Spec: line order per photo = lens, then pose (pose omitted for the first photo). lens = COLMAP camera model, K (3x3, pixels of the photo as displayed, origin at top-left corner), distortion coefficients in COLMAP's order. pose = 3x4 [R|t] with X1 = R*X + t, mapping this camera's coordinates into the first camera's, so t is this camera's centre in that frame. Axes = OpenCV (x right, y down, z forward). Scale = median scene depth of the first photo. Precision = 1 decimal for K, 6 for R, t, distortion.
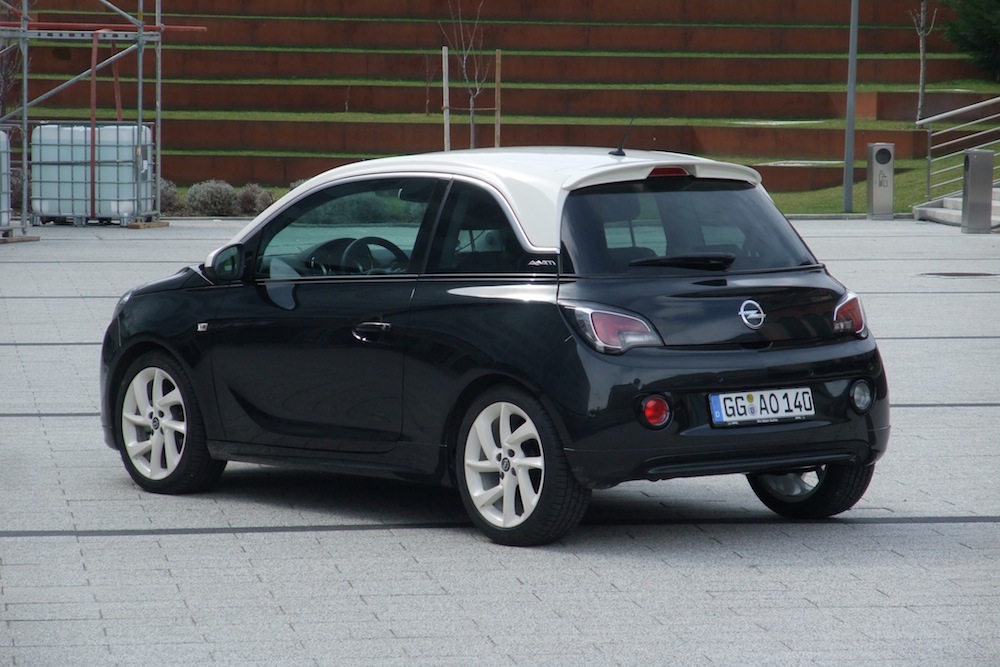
lens RADIAL K [[3948.9, 0, 500.0], [0, 3948.9, 333.5], [0, 0, 1]] dist [0.566892, -2.437923]
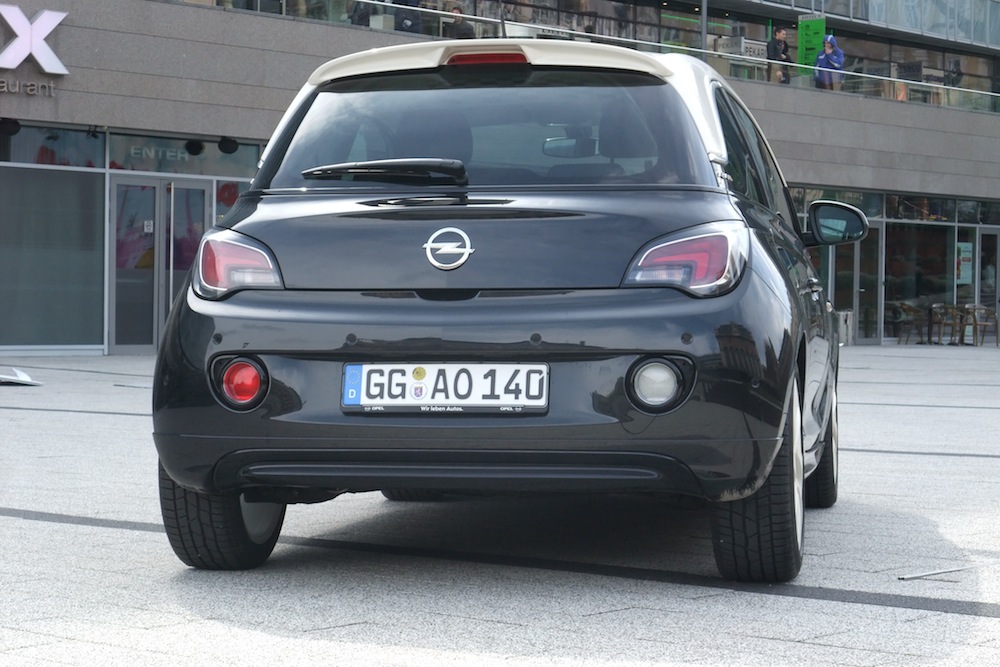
lens RADIAL K [[2203.3, 0, 500.0], [0, 2203.3, 333.5], [0, 0, 1]] dist [0.063601, -0.118992]
pose [[0.641582, 0.009699, -0.766993, 0.351283], [-0.049846, 0.998334, -0.029071, 0.019652], [0.765433, 0.056883, 0.640997, 0.772369]]
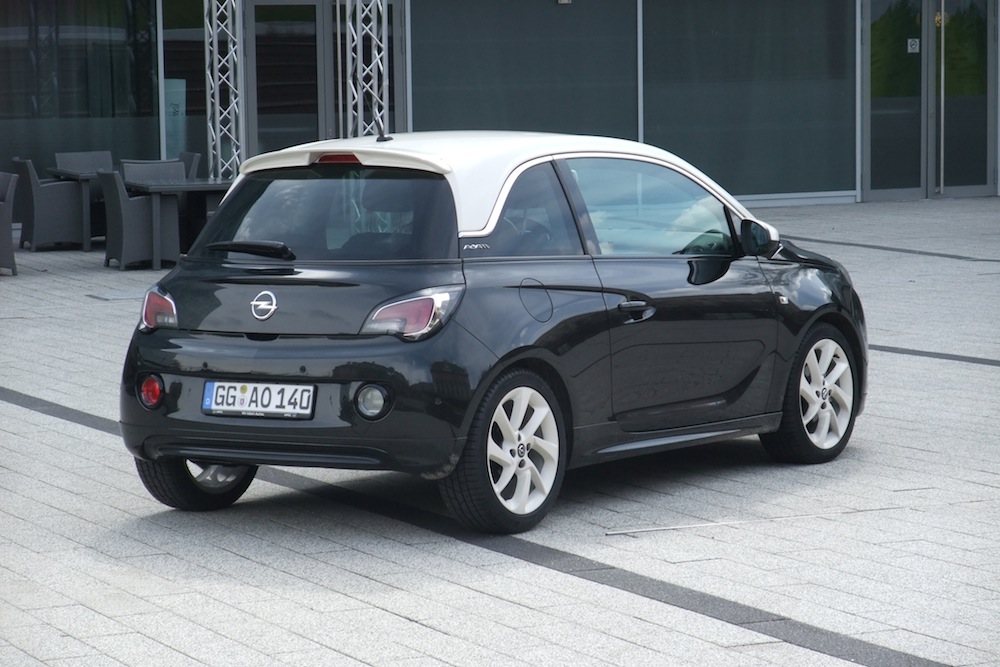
lens RADIAL K [[3148.8, 0, 500.0], [0, 3148.8, 333.5], [0, 0, 1]] dist [0.254202, -1.130209]
pose [[0.281410, 0.075079, -0.956646, 0.831879], [-0.037980, 0.997025, 0.067075, -0.052723], [0.958836, 0.017457, 0.283424, 0.834552]]
